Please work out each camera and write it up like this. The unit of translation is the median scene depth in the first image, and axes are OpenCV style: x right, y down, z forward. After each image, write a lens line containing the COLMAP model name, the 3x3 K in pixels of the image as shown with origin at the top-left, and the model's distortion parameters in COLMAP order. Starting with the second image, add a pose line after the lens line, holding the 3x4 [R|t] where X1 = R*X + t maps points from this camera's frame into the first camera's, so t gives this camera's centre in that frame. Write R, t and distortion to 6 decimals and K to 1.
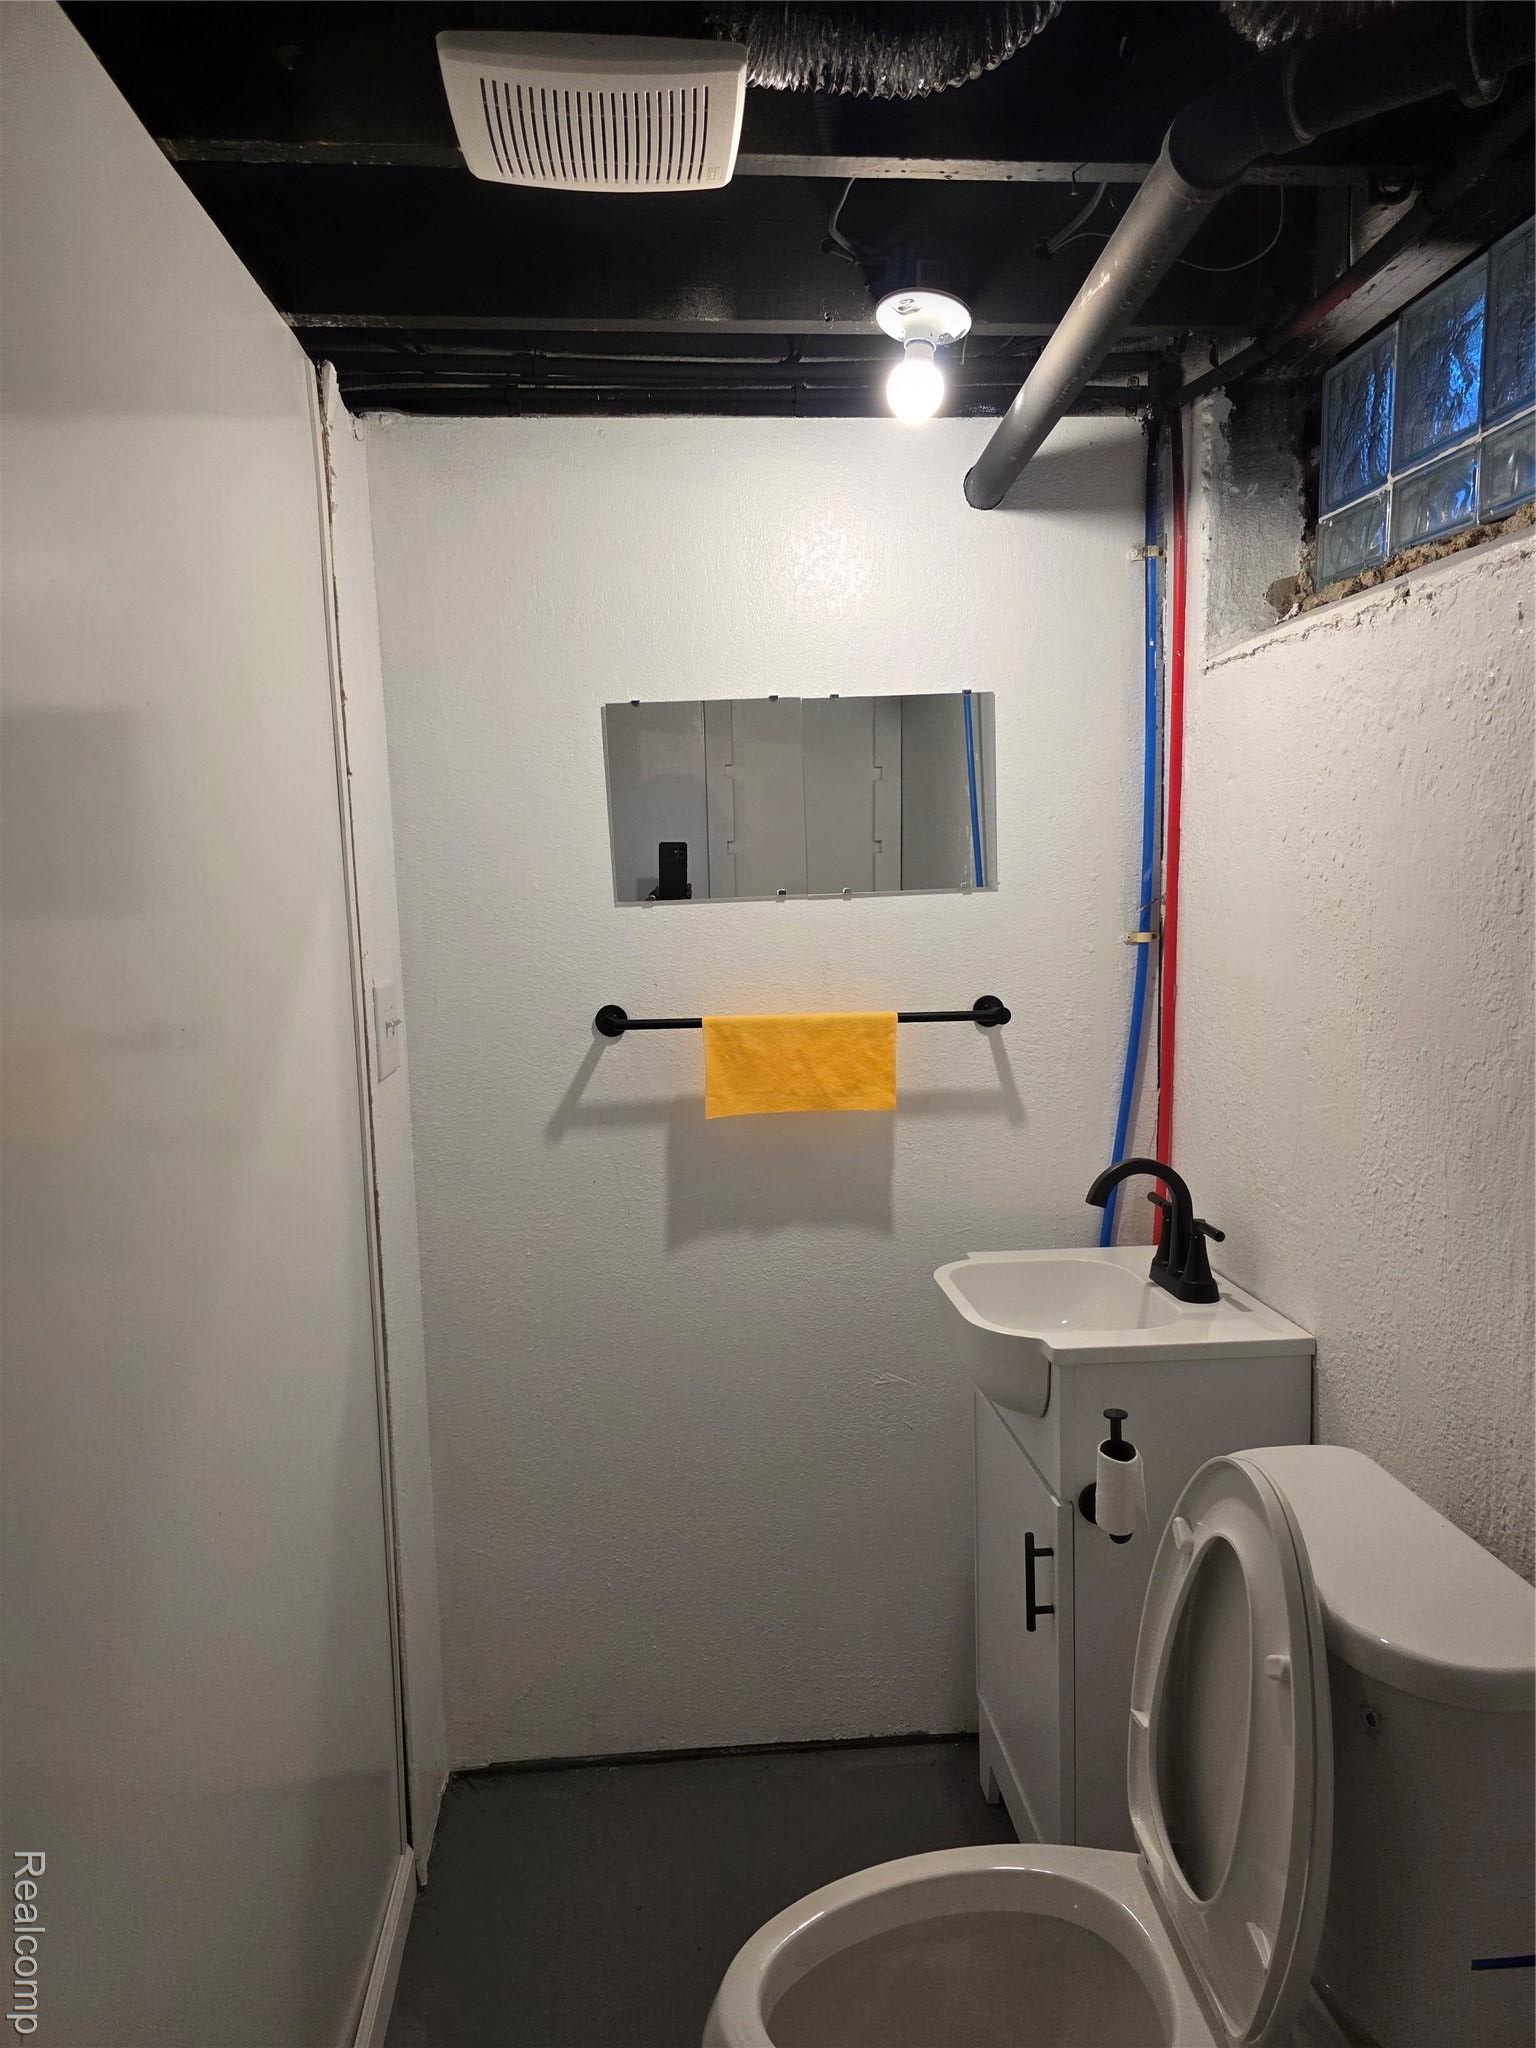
lens RADIAL K [[1382.6, 0, 770.6], [0, 1382.6, 1030.1], [0, 0, 1]] dist [0.069308, -0.068232]
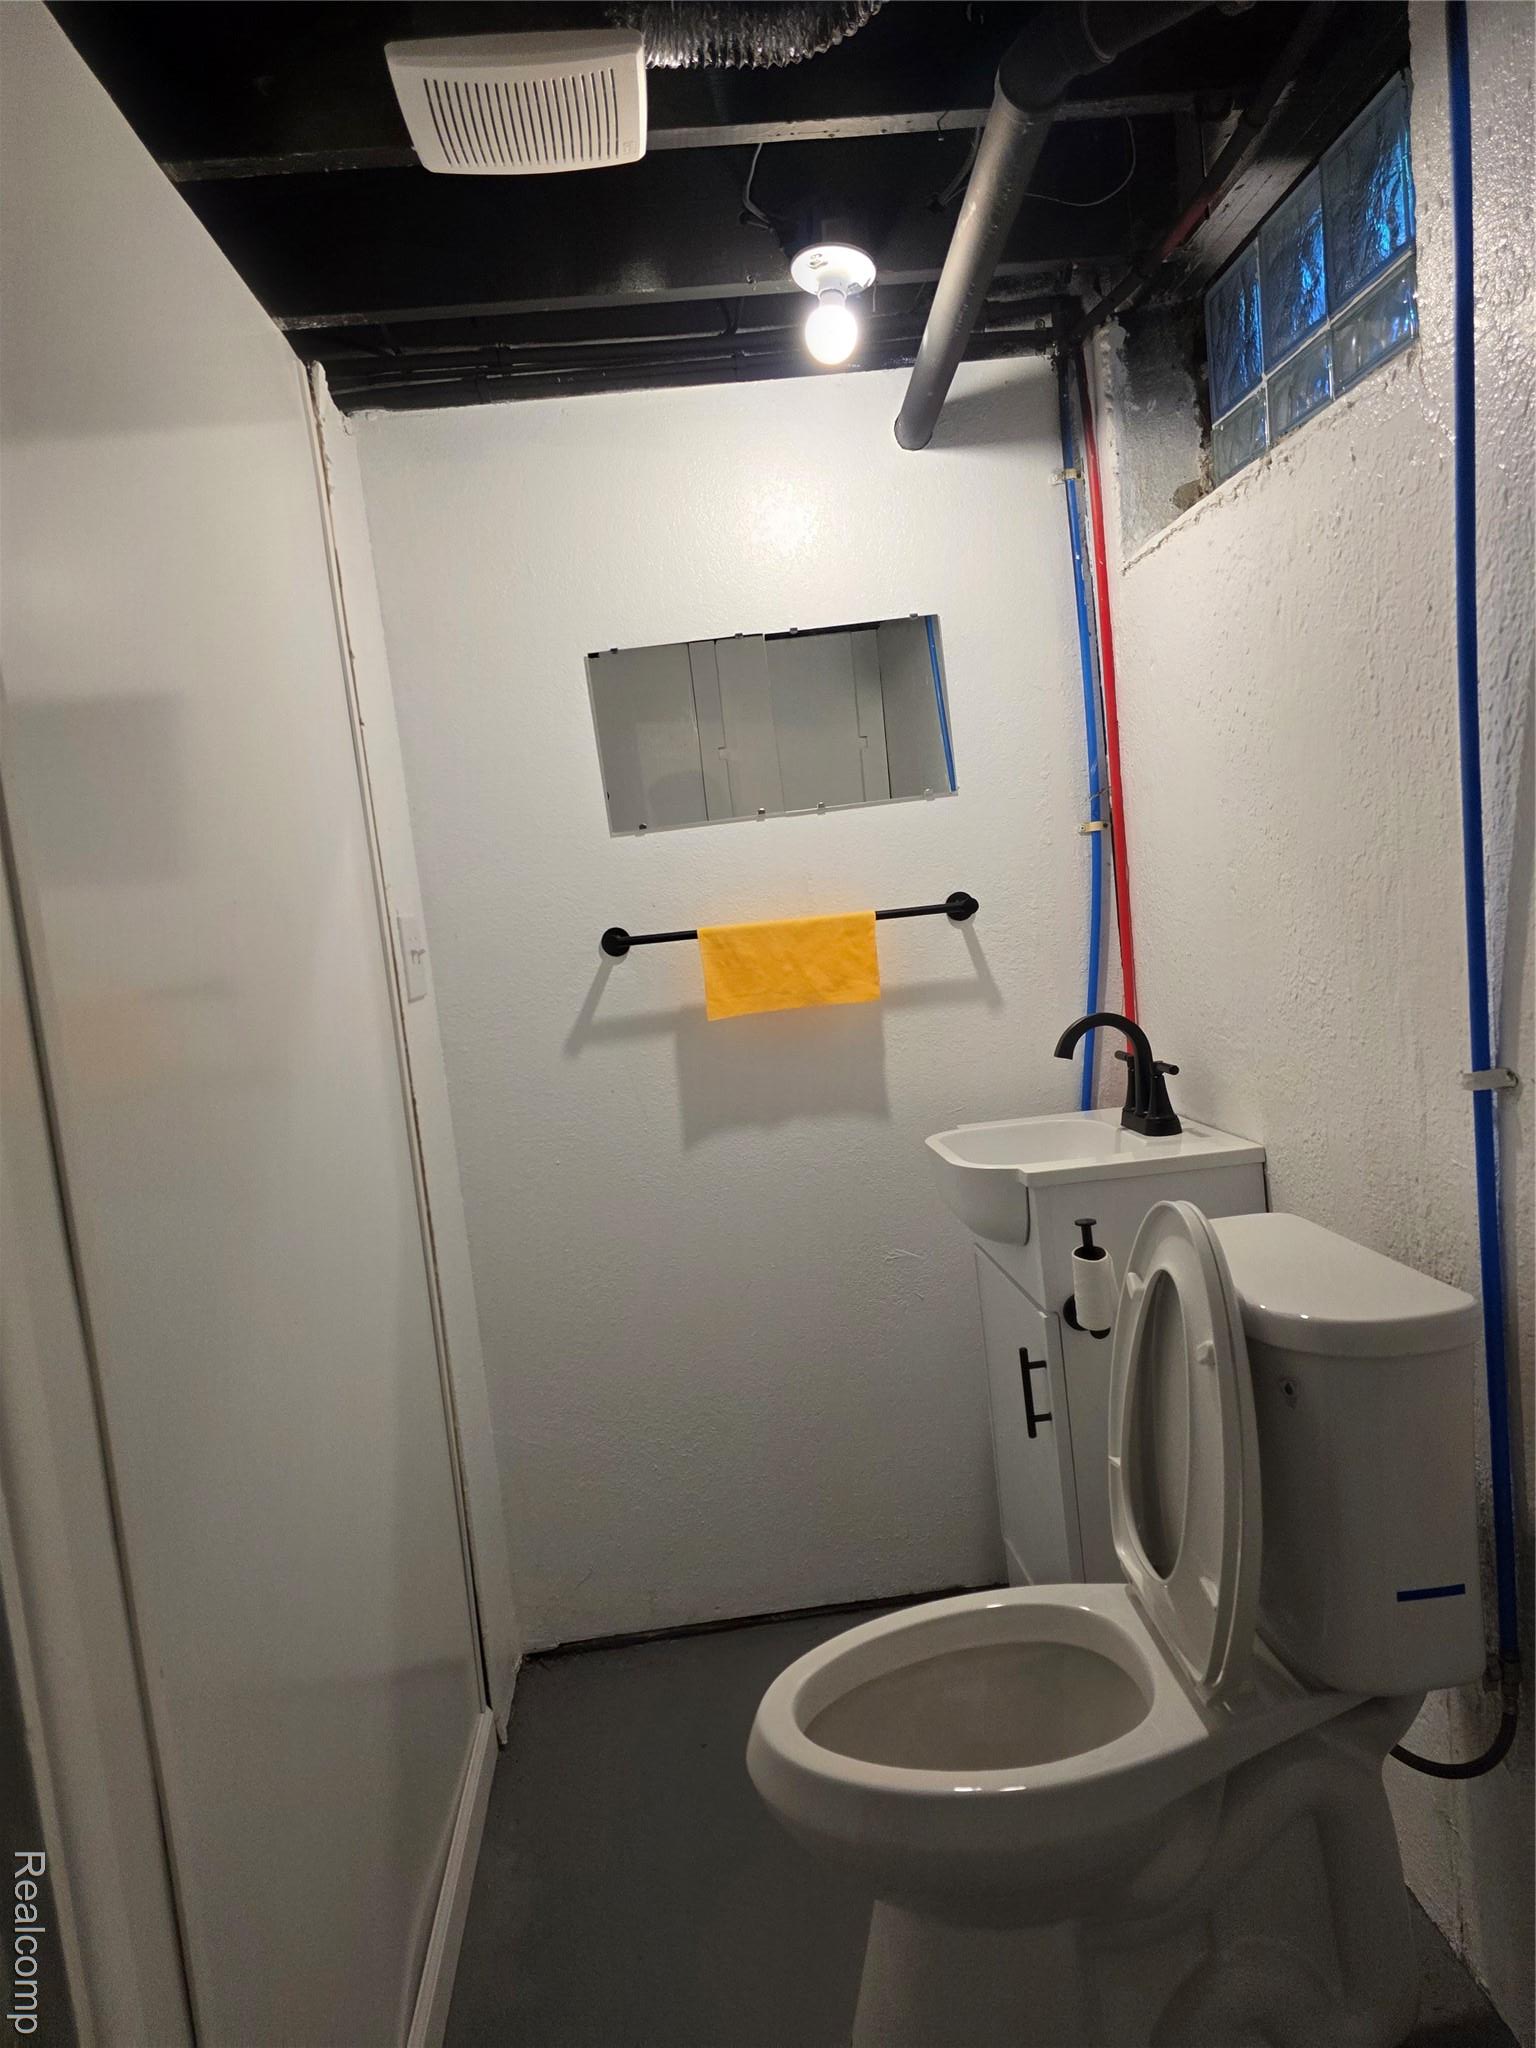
lens RADIAL K [[1382.6, 0, 774.4], [0, 1382.6, 1016.6], [0, 0, 1]] dist [0.069308, -0.068232]
pose [[0.996494, -0.081296, -0.019741, 0.030901], [0.080648, 0.996240, -0.031665, 0.111635], [0.022241, 0.029962, 0.999304, -0.104537]]
